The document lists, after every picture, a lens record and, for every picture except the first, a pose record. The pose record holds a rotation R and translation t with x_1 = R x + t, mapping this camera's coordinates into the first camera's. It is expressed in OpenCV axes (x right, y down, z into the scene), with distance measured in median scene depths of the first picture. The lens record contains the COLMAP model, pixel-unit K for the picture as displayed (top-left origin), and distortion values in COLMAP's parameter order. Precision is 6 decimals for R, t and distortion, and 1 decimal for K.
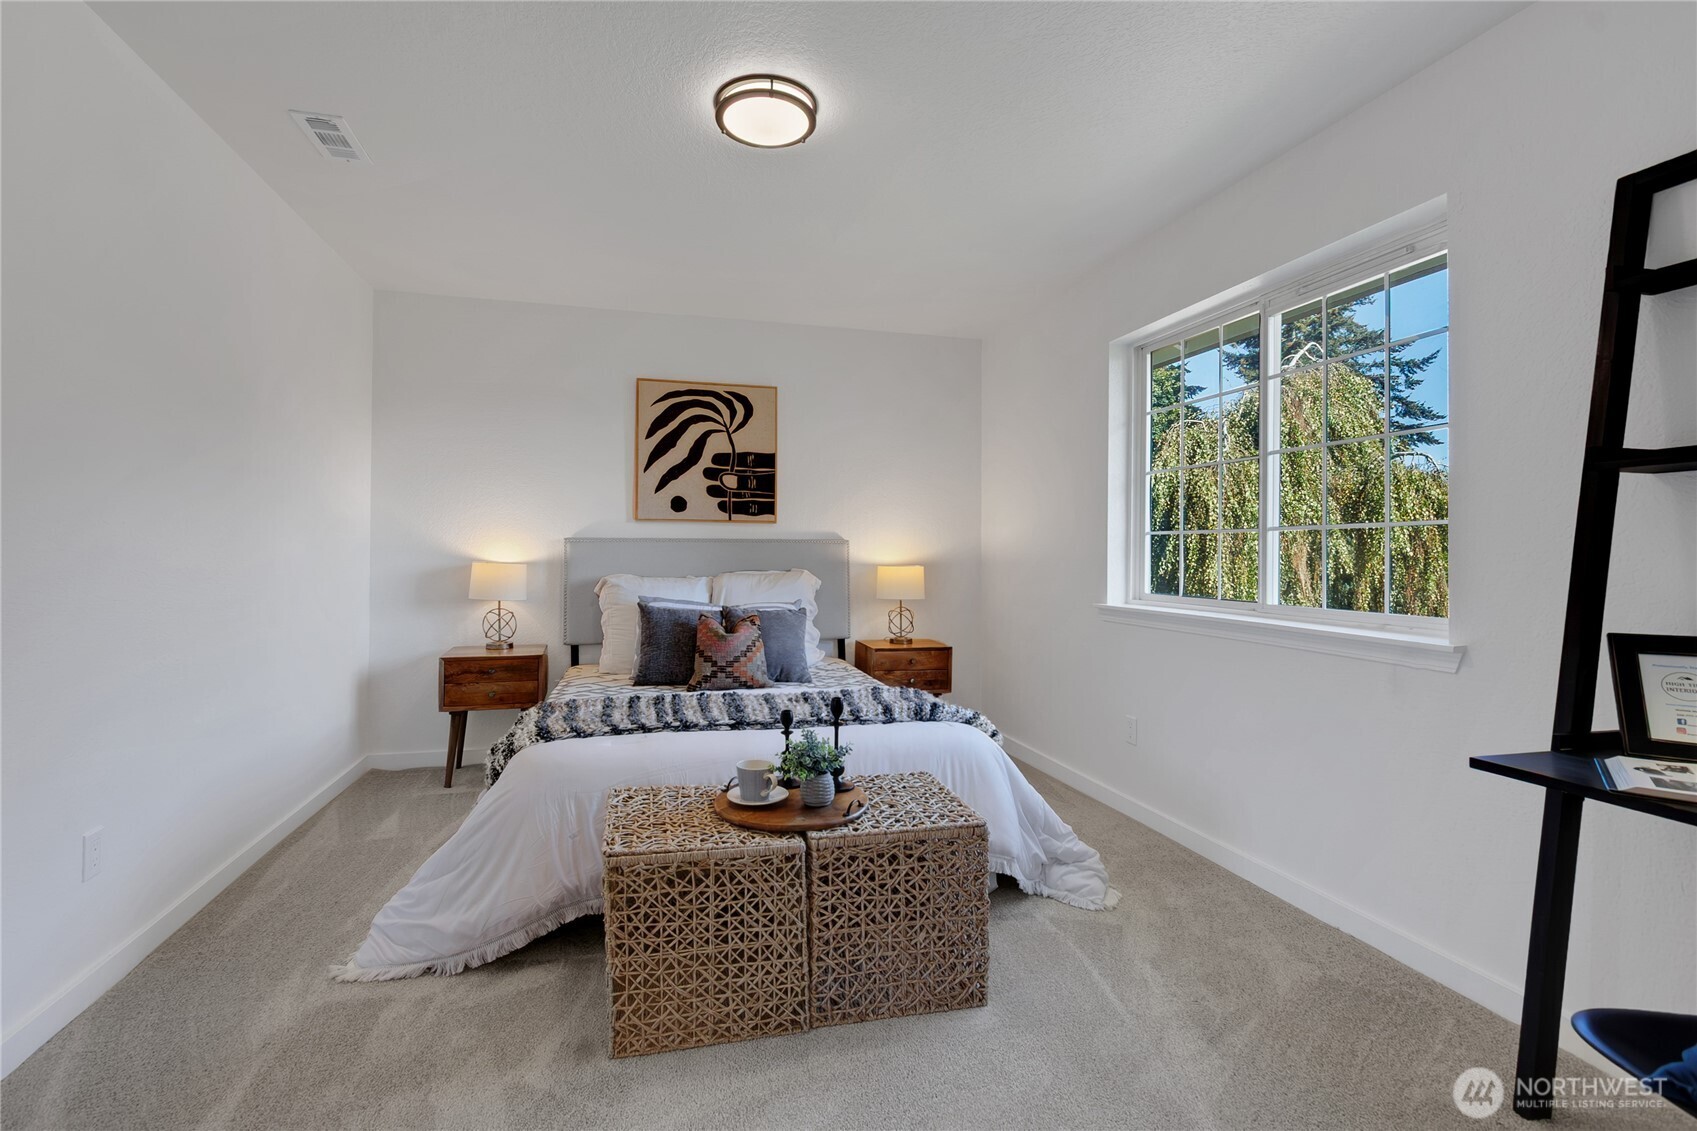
lens RADIAL K [[797.3, 0, 842.1], [0, 797.3, 555.4], [0, 0, 1]] dist [0.010234, -0.001712]
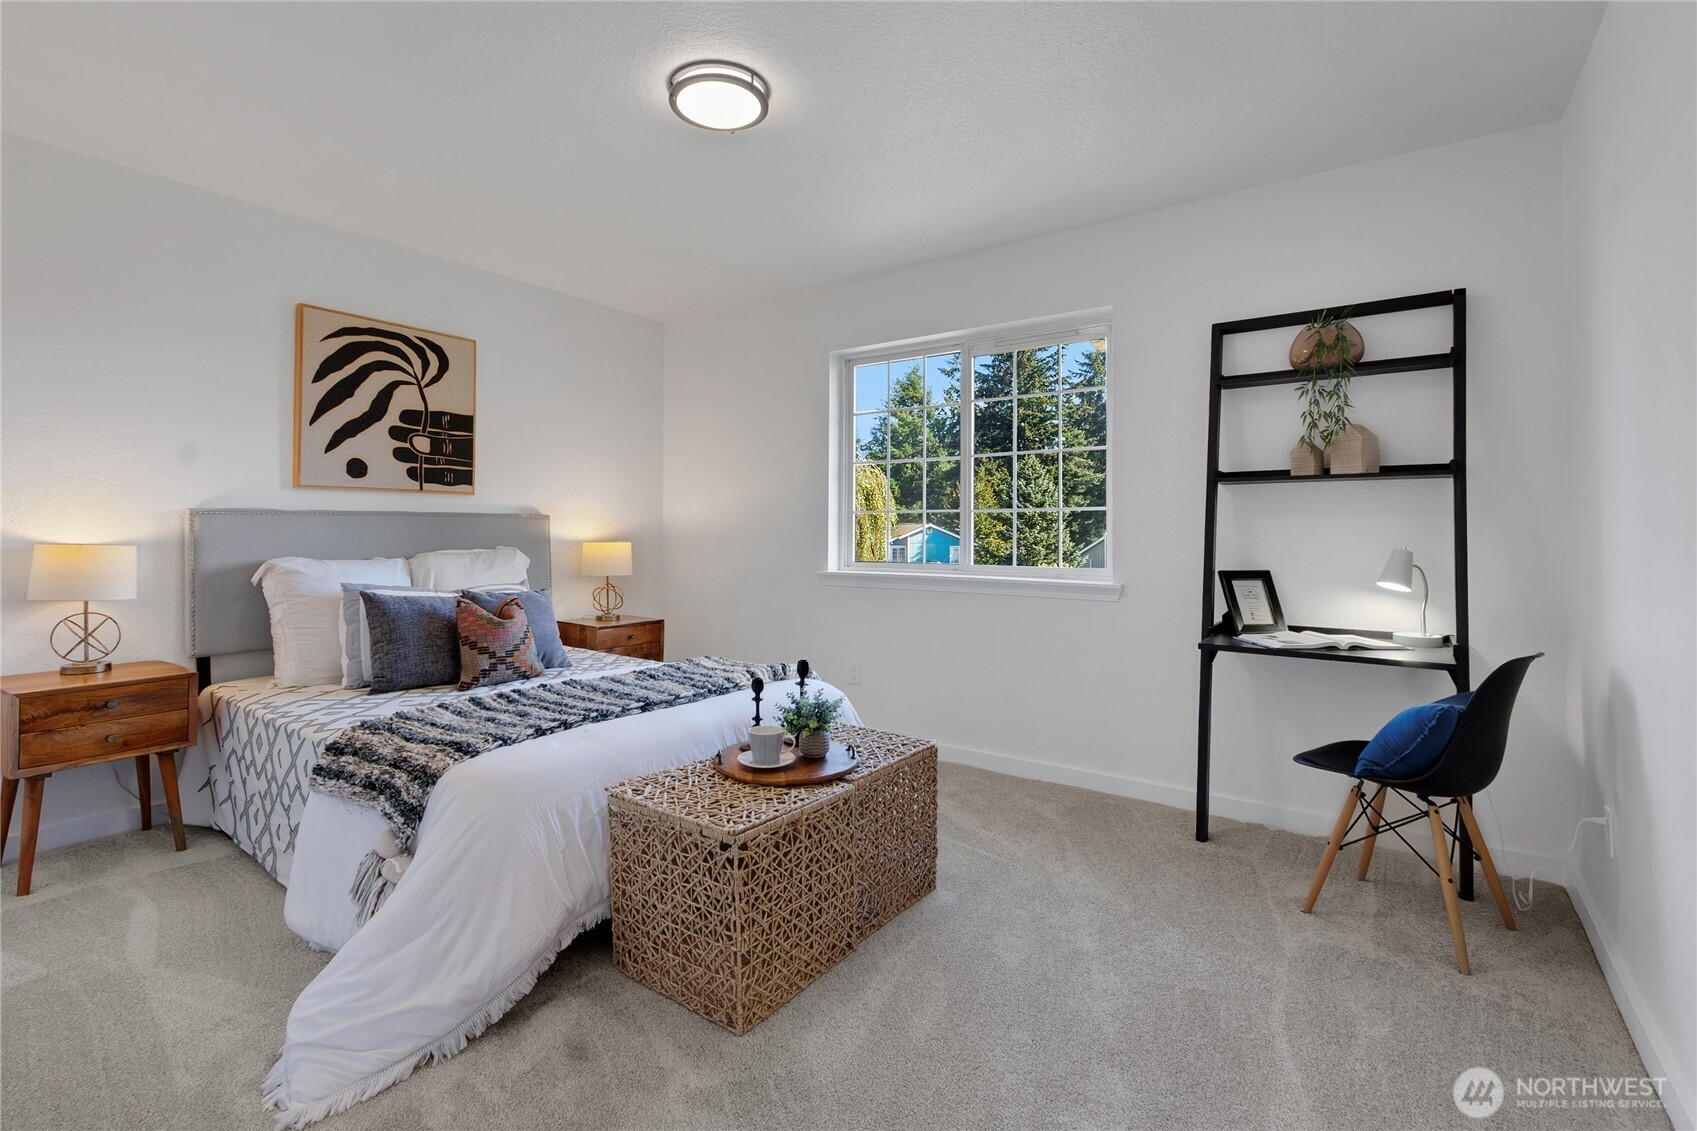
lens RADIAL K [[797.3, 0, 835.5], [0, 797.3, 535.1], [0, 0, 1]] dist [0.010234, -0.001712]
pose [[0.757482, -0.008820, 0.652797, -0.445160], [0.004653, 0.999956, 0.008111, -0.001687], [-0.652840, -0.003107, 0.757490, 0.088647]]
